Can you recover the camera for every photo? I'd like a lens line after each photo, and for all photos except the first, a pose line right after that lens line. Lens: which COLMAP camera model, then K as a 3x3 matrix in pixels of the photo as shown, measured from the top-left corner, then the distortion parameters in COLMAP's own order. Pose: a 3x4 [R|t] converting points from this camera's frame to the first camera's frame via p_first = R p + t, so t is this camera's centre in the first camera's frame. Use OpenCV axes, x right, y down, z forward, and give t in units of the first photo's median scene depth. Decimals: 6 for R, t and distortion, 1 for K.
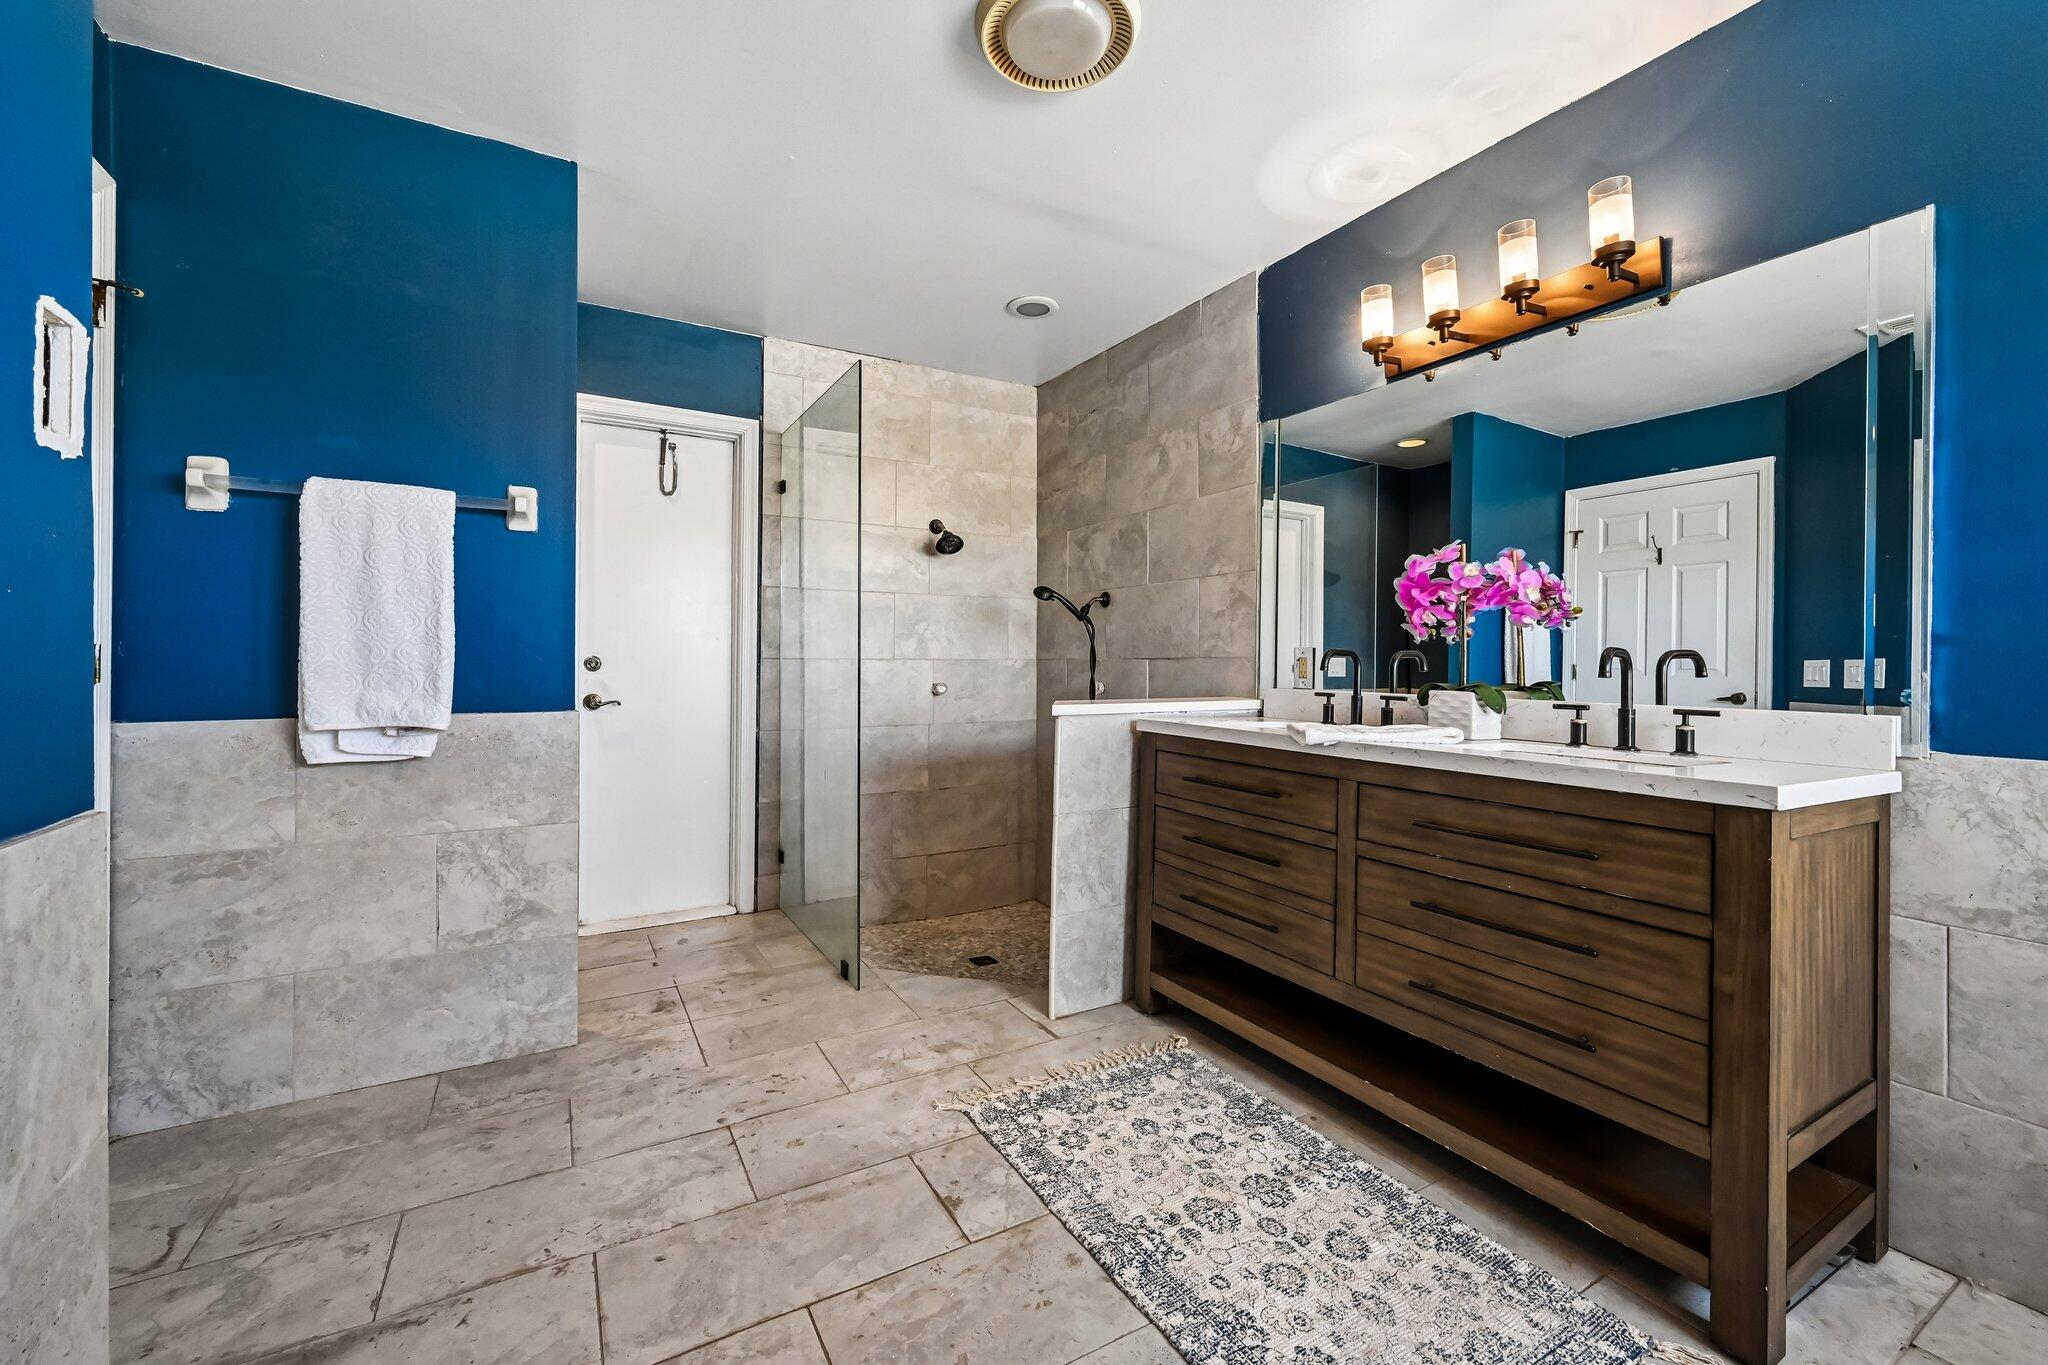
lens RADIAL K [[821.3, 0, 1019.7], [0, 821.3, 665.5], [0, 0, 1]] dist [-0.001715, 0.000682]
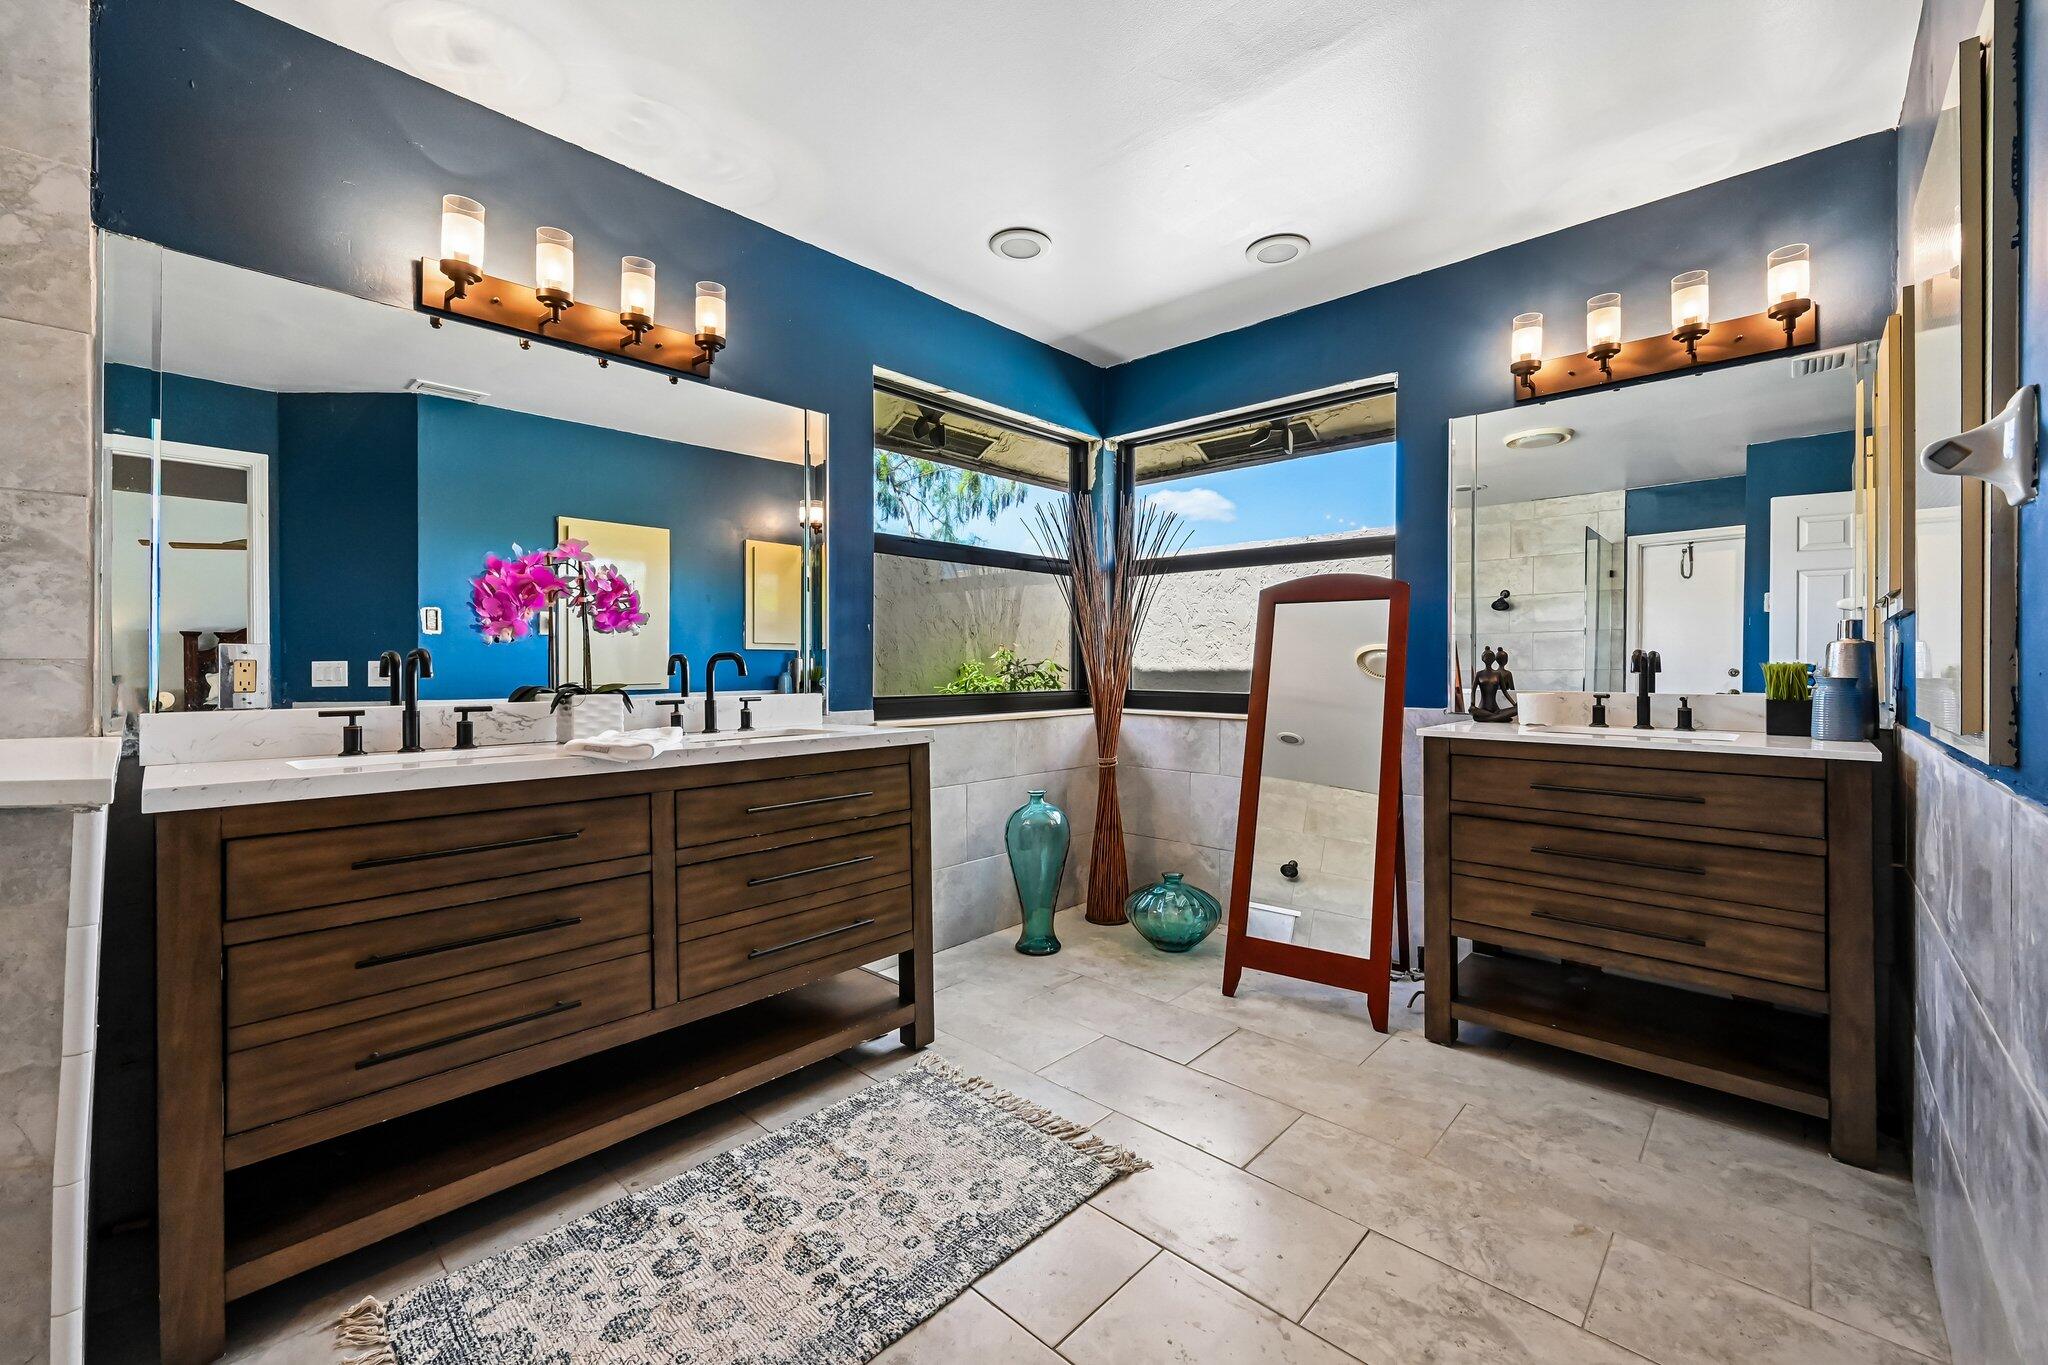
lens RADIAL K [[821.3, 0, 1023.6], [0, 821.3, 668.0], [0, 0, 1]] dist [-0.001715, 0.000682]
pose [[-0.287411, -0.013252, 0.957716, -0.629841], [0.003944, 0.999879, 0.015020, -0.014930], [-0.957799, 0.008094, -0.287324, 0.890707]]
